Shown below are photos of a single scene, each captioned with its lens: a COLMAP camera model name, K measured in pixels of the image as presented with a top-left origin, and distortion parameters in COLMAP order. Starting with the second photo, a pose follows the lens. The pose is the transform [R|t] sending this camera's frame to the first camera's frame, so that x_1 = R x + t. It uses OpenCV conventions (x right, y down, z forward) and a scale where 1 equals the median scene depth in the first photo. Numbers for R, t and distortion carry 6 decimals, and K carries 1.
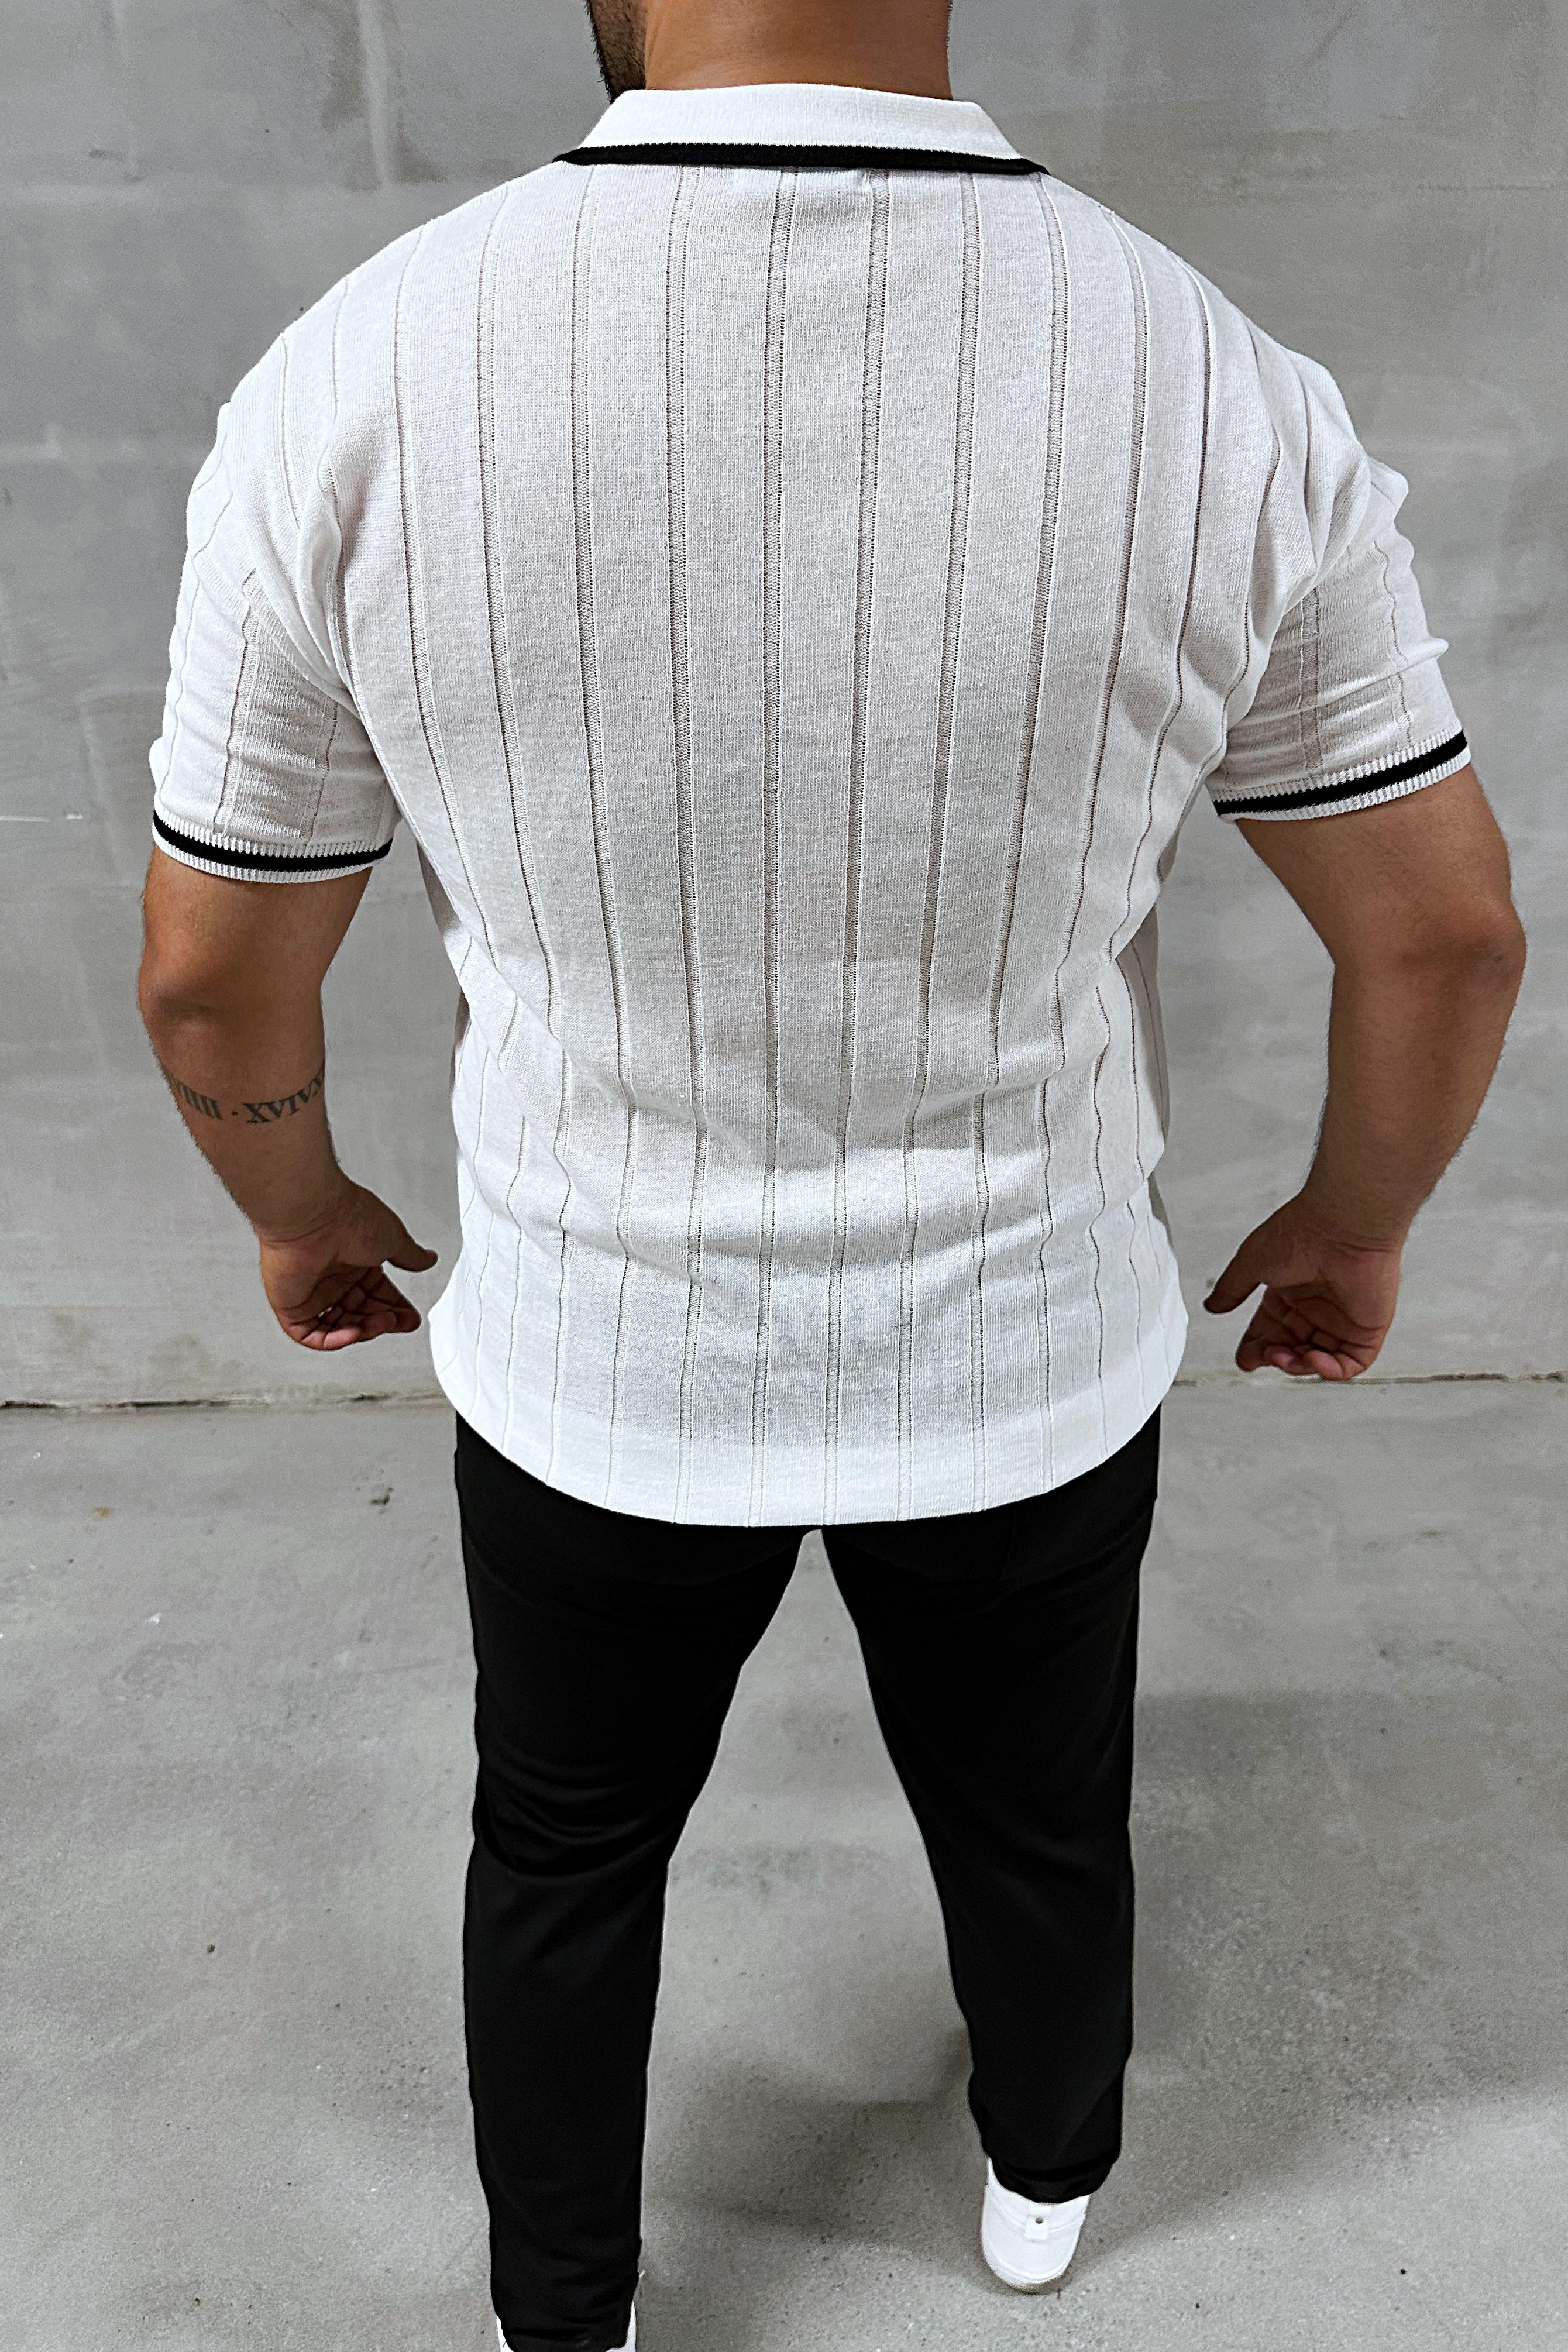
lens RADIAL K [[1679.6, 0, 812.2], [0, 1679.6, 1180.3], [0, 0, 1]] dist [0.008276, -0.011136]
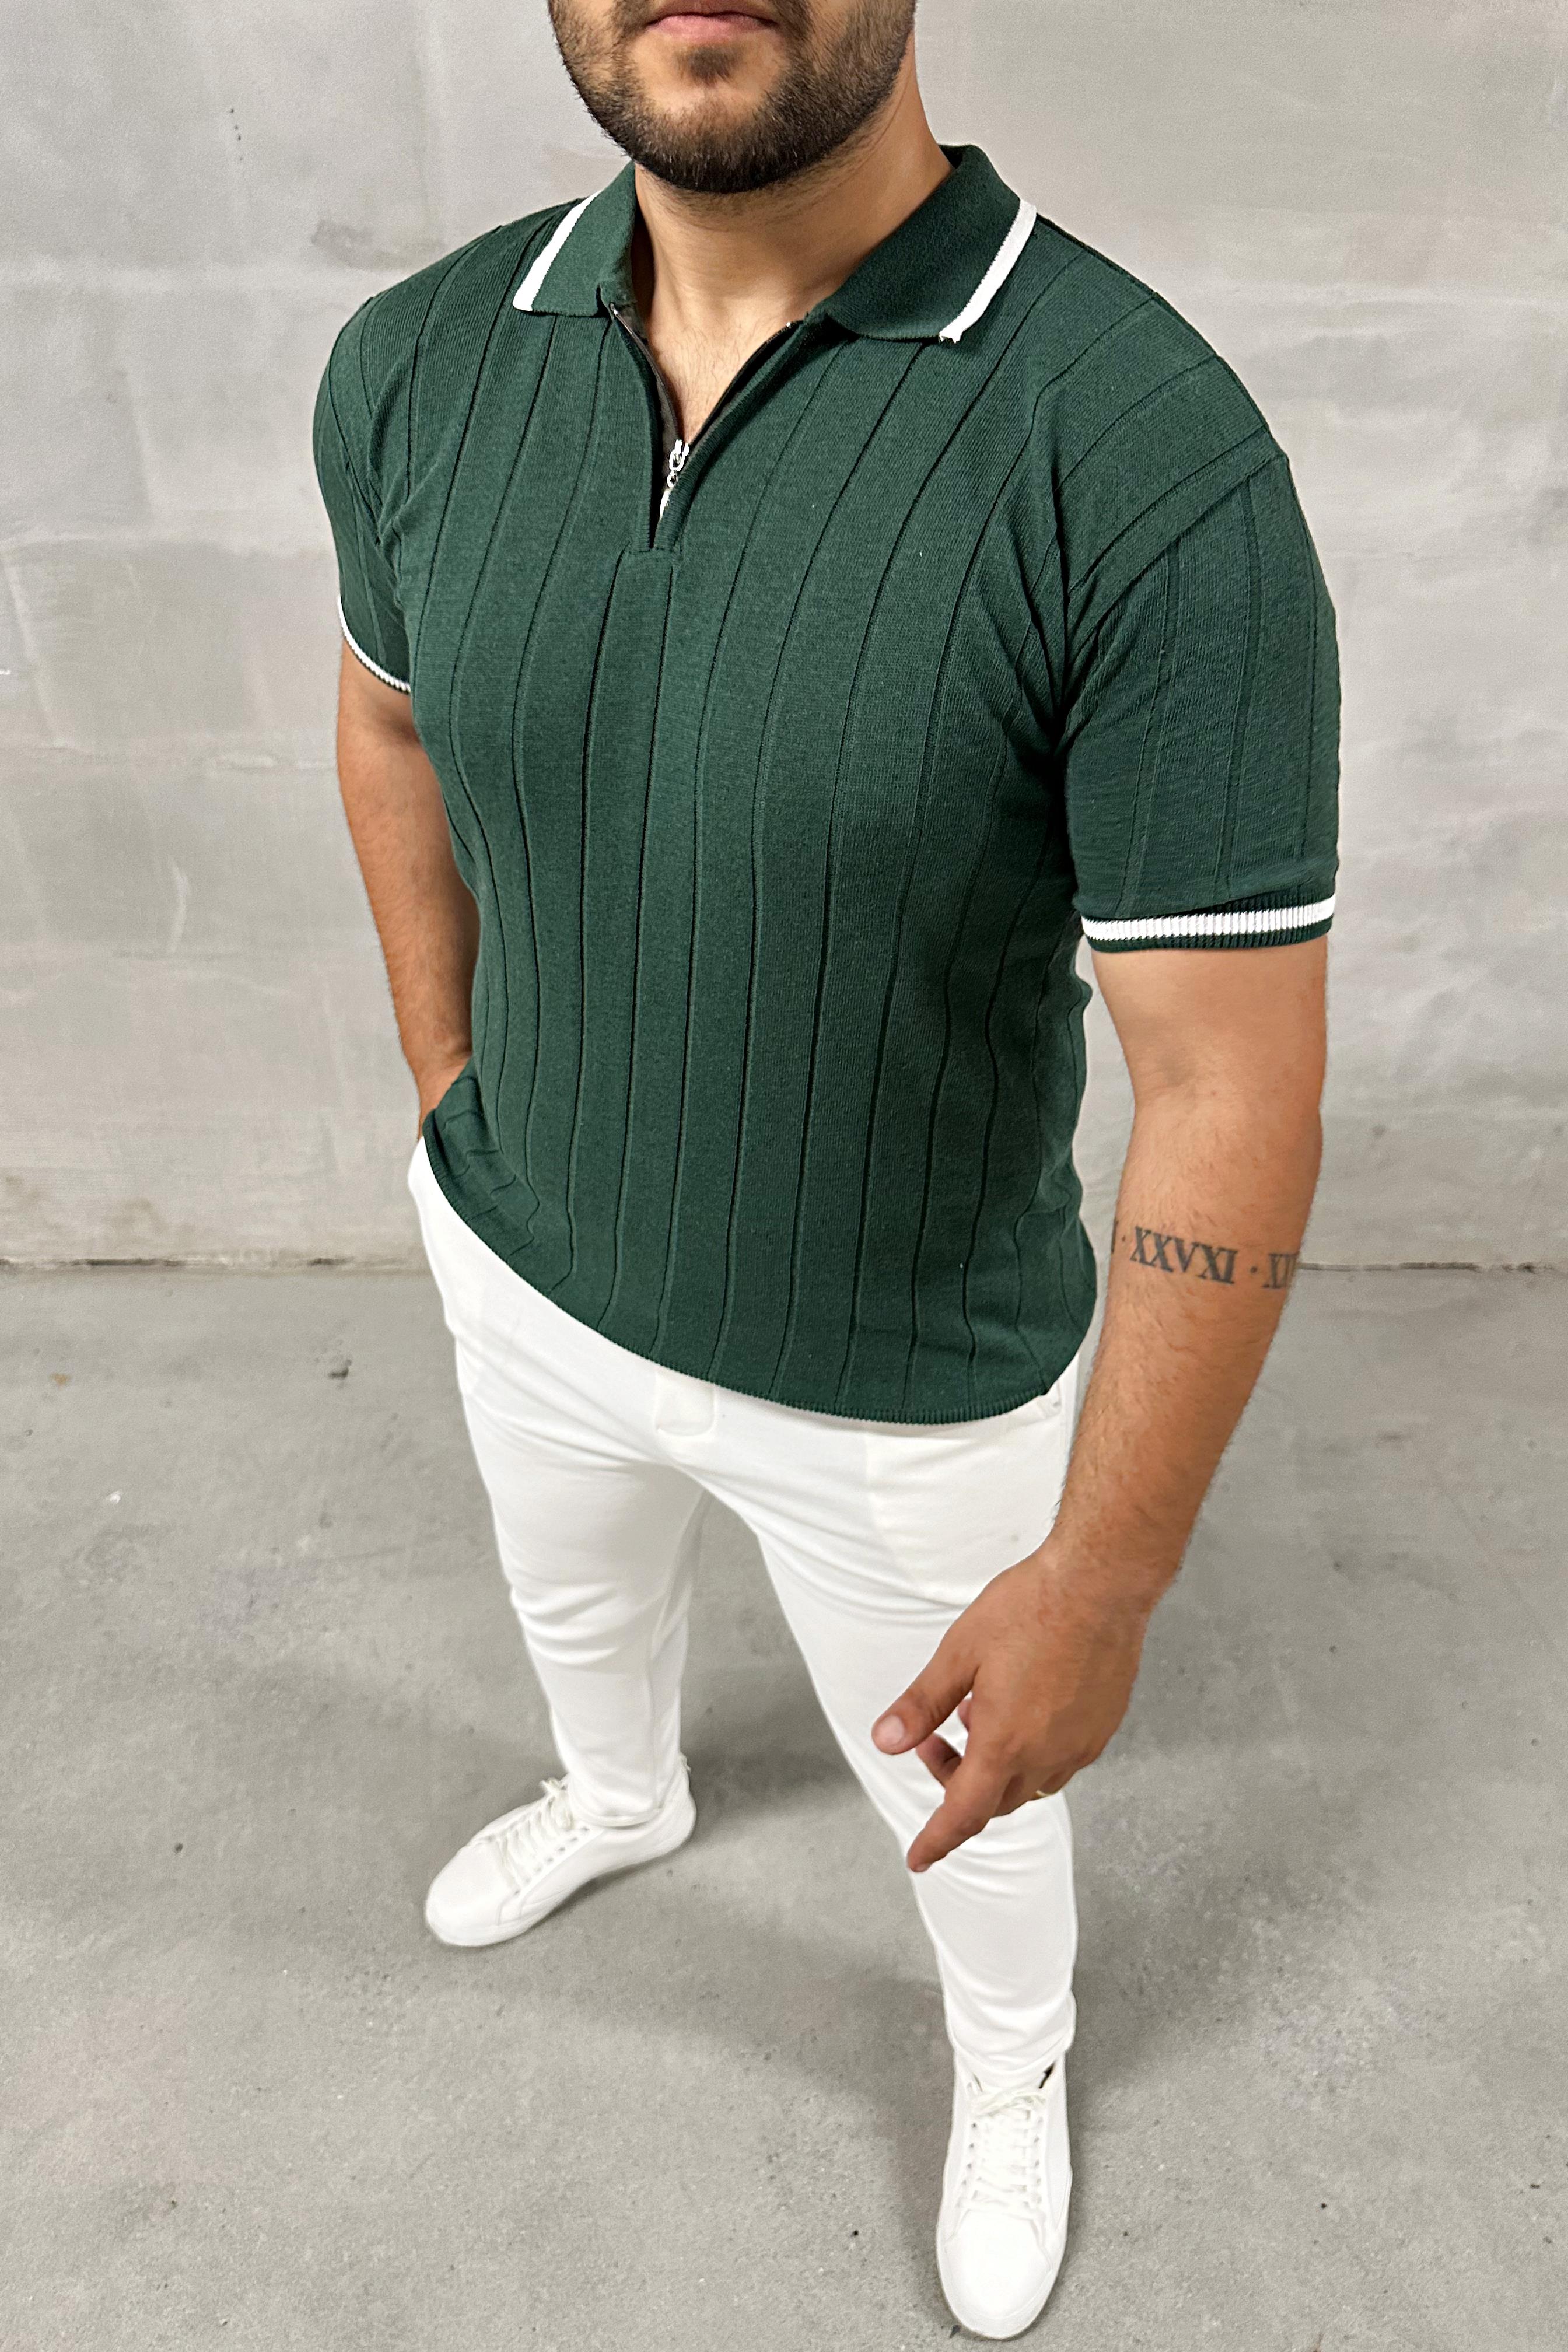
lens RADIAL K [[1679.6, 0, 768.0], [0, 1679.6, 1160.6], [0, 0, 1]] dist [0.008276, -0.011136]
pose [[0.999713, 0.023933, 0.000928, -0.007896], [-0.023818, 0.989347, 0.143617, -0.098133], [0.002519, -0.143598, 0.989633, 0.039750]]
